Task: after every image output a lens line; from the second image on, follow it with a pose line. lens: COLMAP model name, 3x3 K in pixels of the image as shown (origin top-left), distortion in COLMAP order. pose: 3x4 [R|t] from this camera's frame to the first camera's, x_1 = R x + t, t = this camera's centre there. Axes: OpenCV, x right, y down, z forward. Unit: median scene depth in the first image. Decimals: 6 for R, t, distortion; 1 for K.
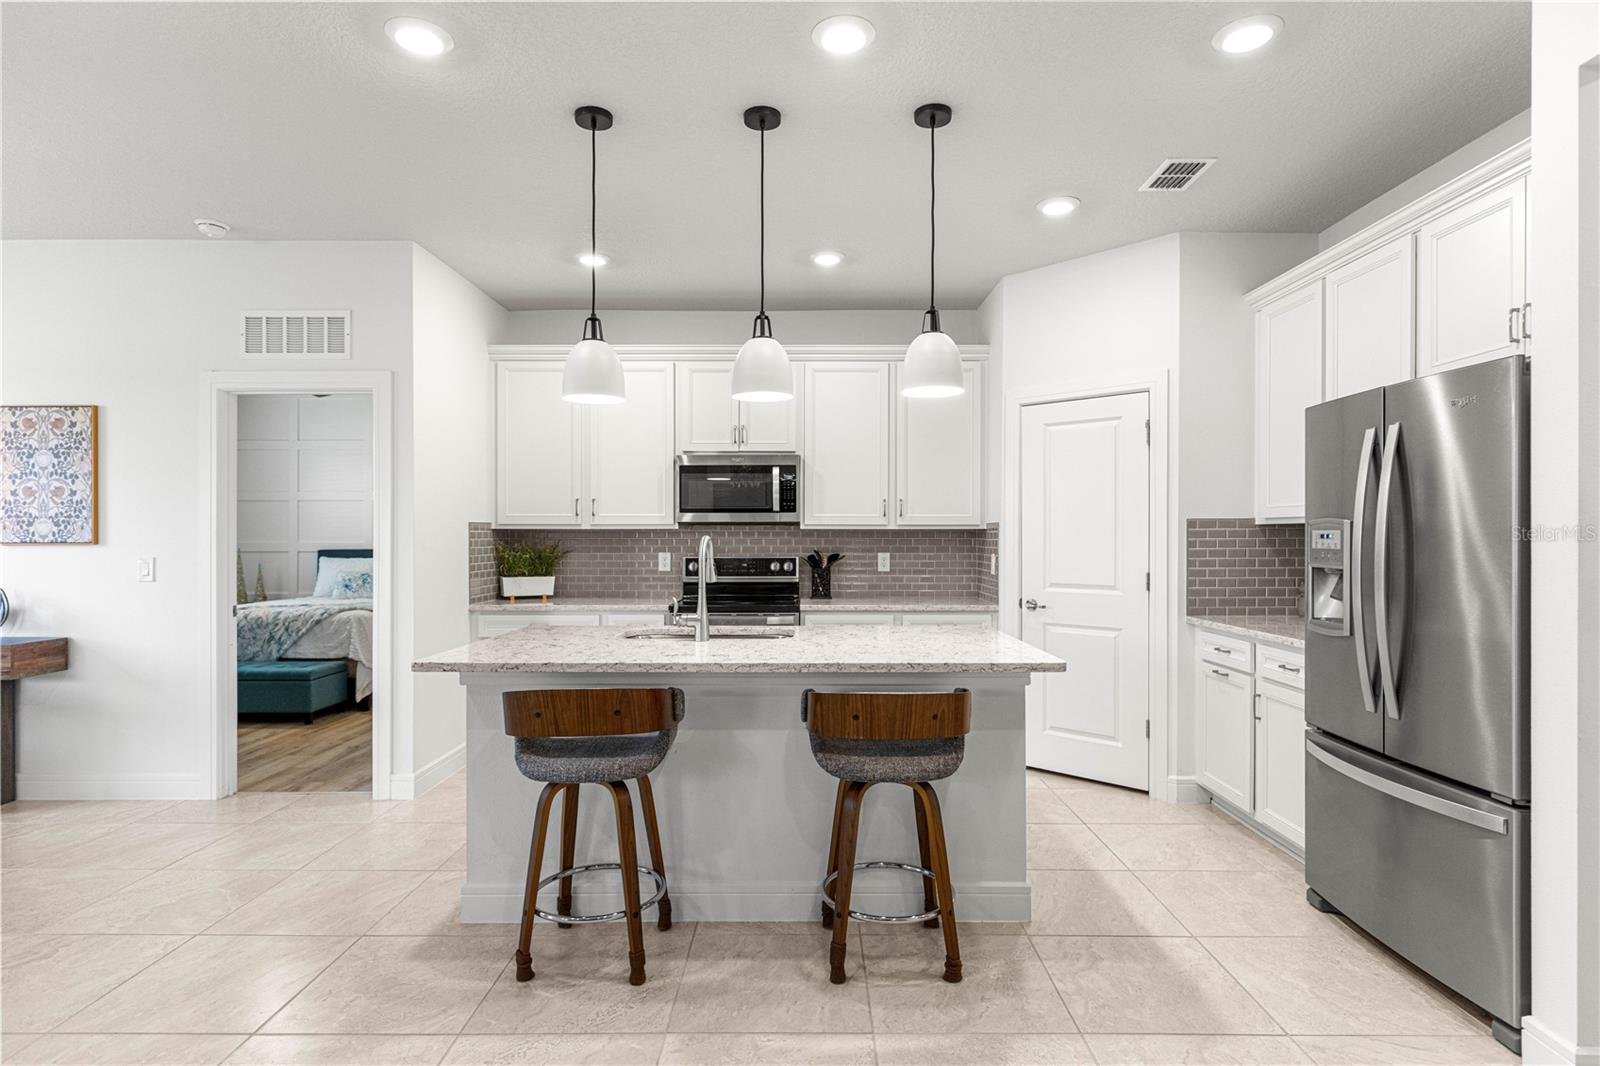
lens RADIAL K [[846.7, 0, 806.0], [0, 846.7, 537.2], [0, 0, 1]] dist [0.000449, 0.001344]
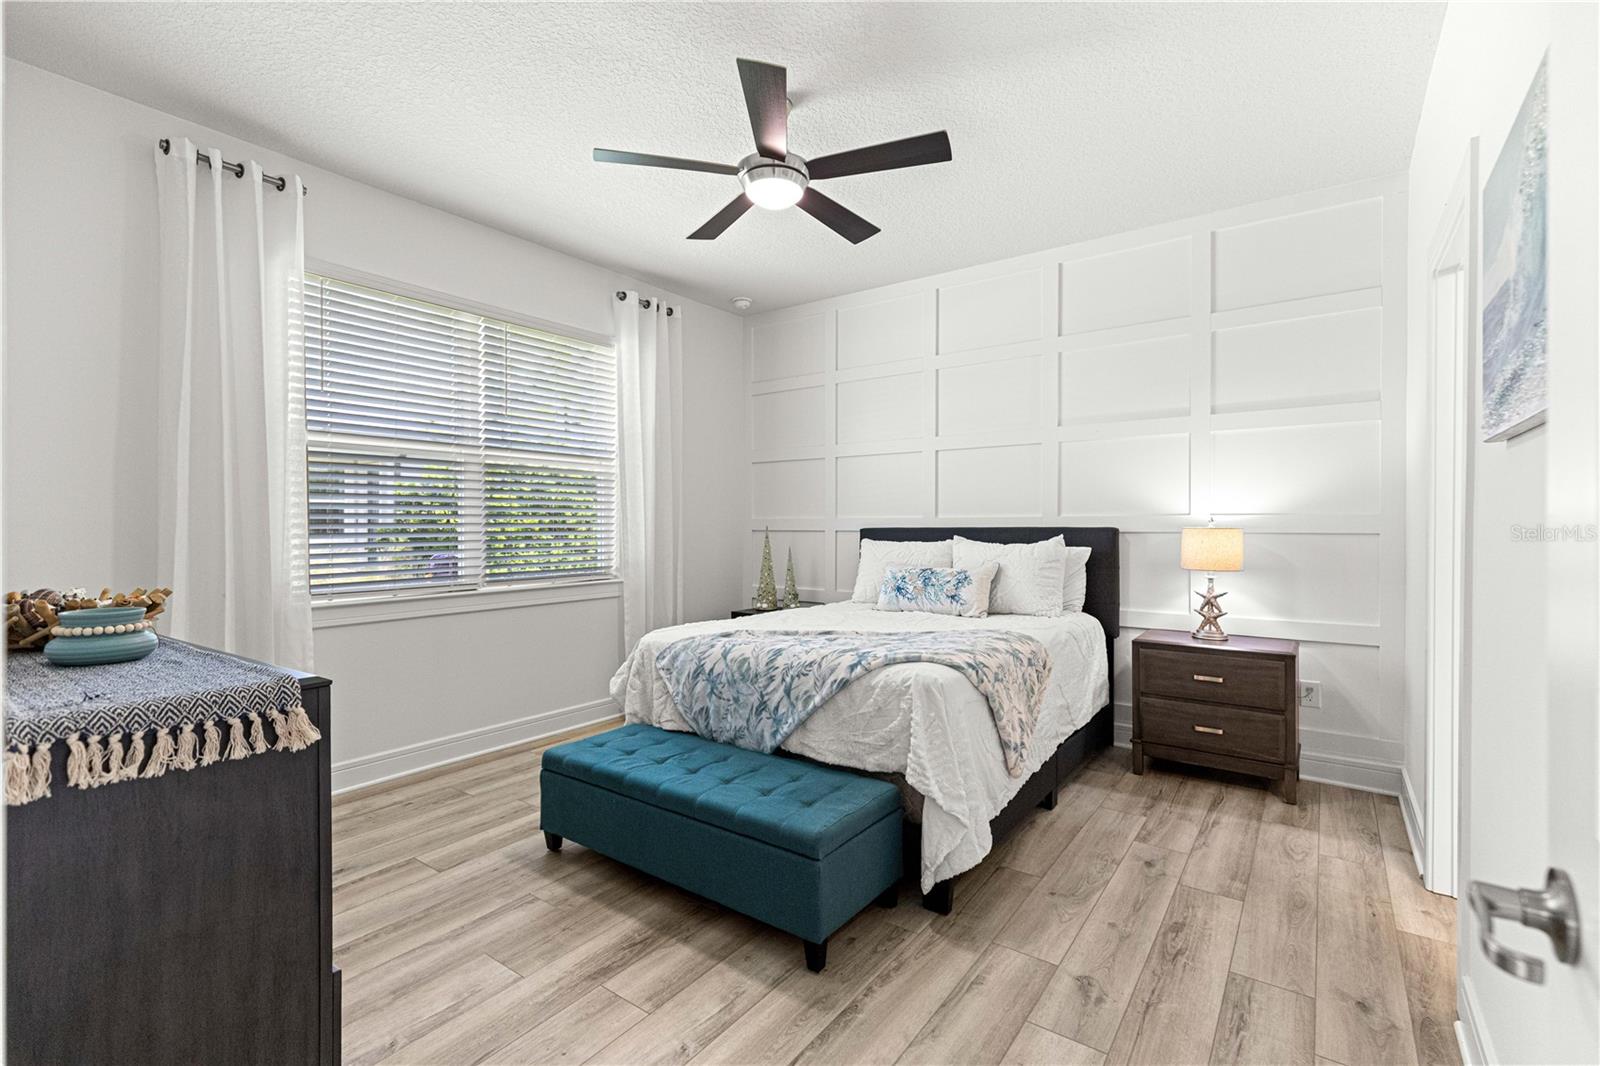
lens RADIAL K [[721.7, 0, 811.2], [0, 721.7, 523.1], [0, 0, 1]] dist [0.013331, -0.003434]
pose [[0.816916, -0.002611, -0.576750, -0.454771], [0.001434, 0.999996, -0.002495, 0.019833], [0.576754, 0.001211, 0.816917, 0.833401]]
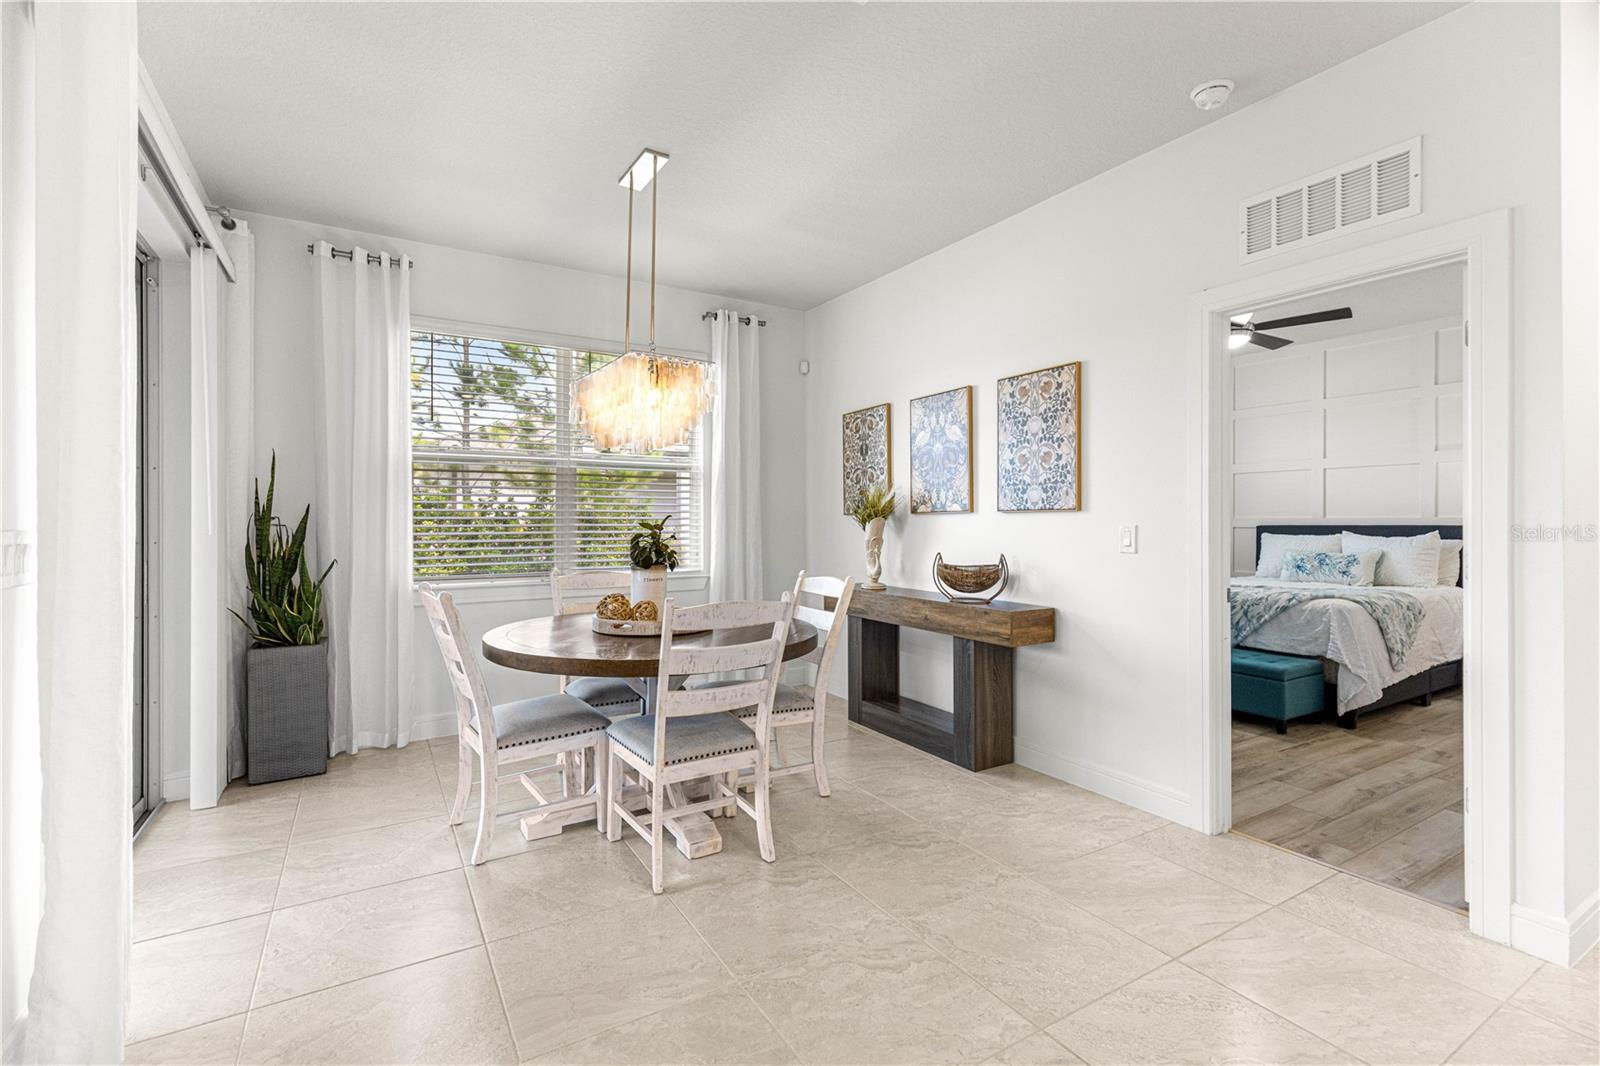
lens RADIAL K [[721.7, 0, 811.2], [0, 721.7, 518.1], [0, 0, 1]] dist [0.013331, -0.003434]
pose [[0.530504, -0.002307, -0.847679, -0.264329], [-0.001031, 0.999994, -0.003366, 0.016003], [0.847682, 0.002660, 0.530498, 0.271295]]
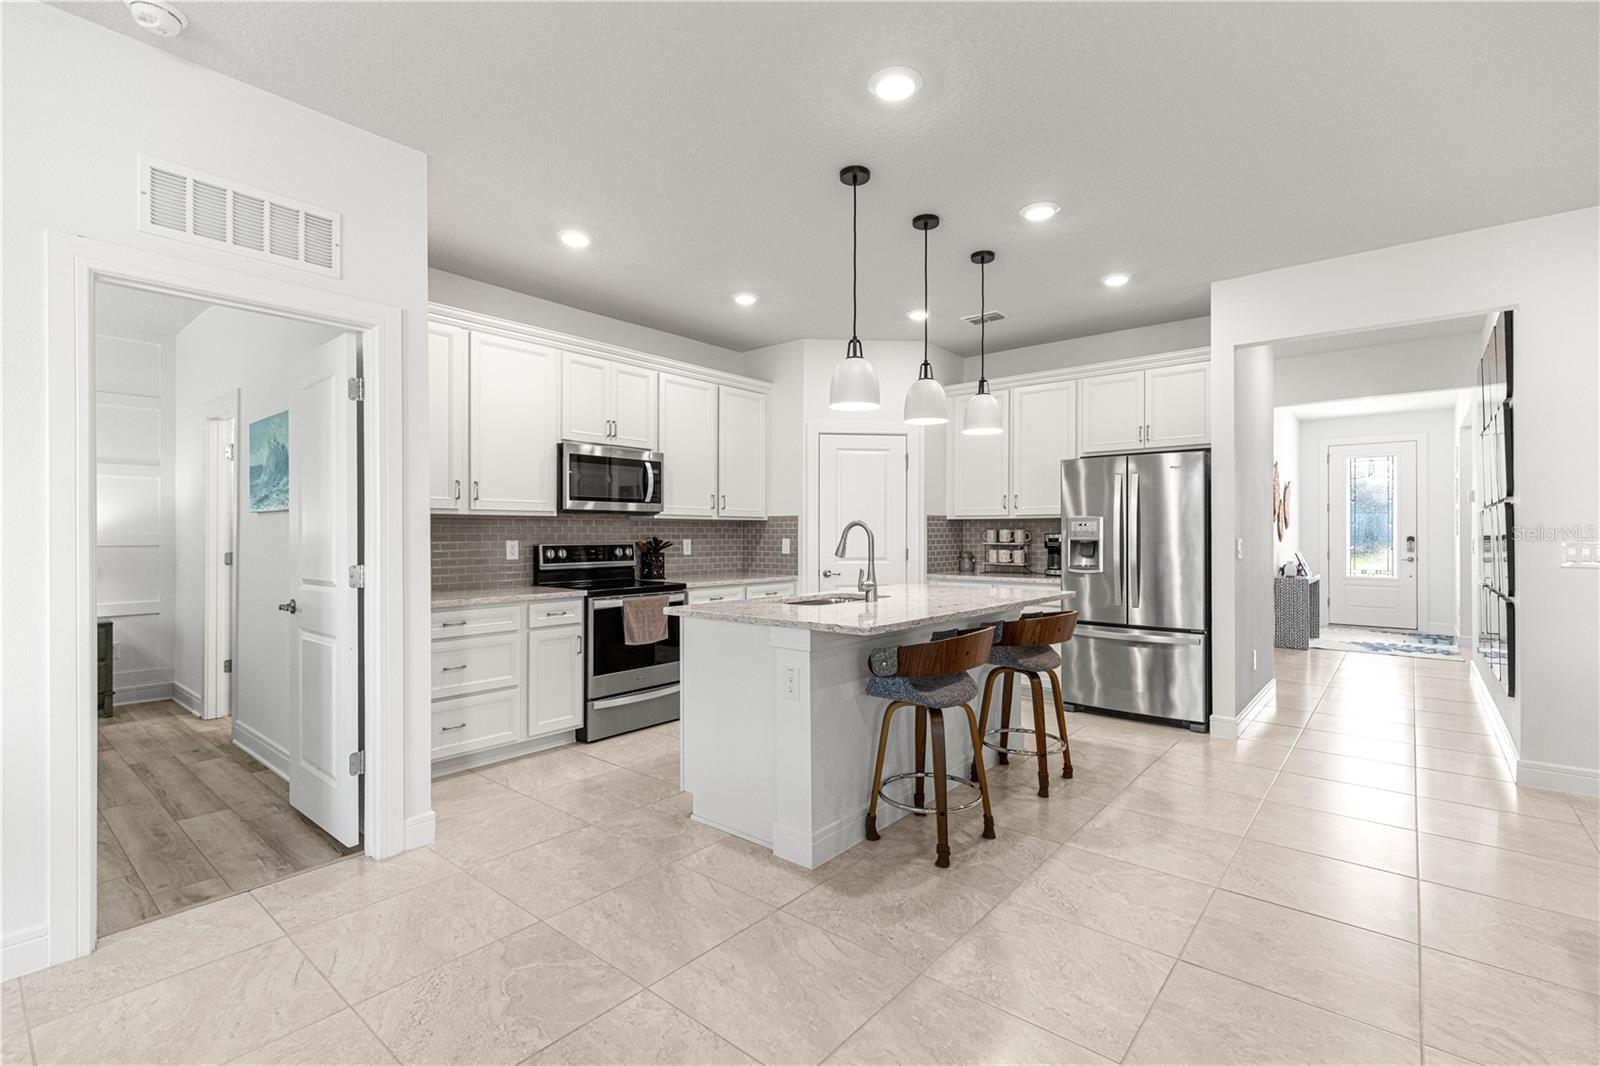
lens RADIAL K [[721.7, 0, 815.5], [0, 721.7, 530.3], [0, 0, 1]] dist [0.013331, -0.003434]
pose [[0.631605, 0.003035, 0.775284, -0.635489], [-0.000175, 0.999993, -0.003772, 0.010423], [-0.775290, 0.002247, 0.631601, 0.226047]]
